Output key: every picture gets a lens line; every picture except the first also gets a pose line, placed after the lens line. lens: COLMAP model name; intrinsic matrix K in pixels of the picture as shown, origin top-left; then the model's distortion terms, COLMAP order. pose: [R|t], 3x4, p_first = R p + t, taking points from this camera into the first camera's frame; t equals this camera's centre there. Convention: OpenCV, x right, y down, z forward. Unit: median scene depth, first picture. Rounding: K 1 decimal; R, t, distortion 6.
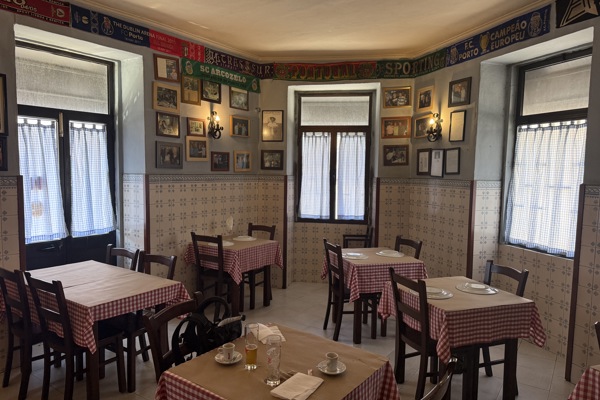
lens RADIAL K [[420.2, 0, 301.4], [0, 420.2, 207.0], [0, 0, 1]] dist [0.086473, -0.142420]
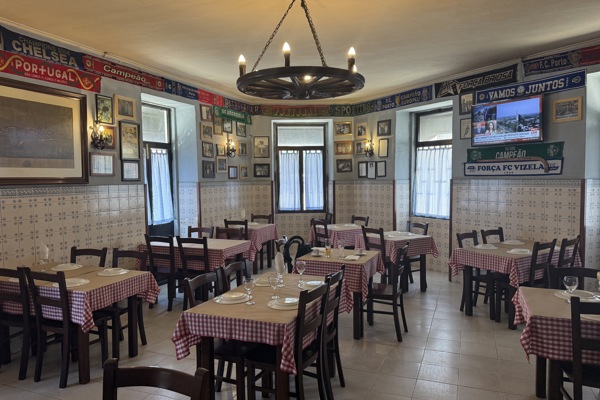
lens RADIAL K [[420.2, 0, 301.4], [0, 420.2, 207.0], [0, 0, 1]] dist [0.086473, -0.142420]
pose [[0.974273, -0.043660, 0.221100, -0.305618], [0.047779, 0.998769, -0.013314, 0.046003], [-0.220246, 0.023535, 0.975160, -0.510793]]
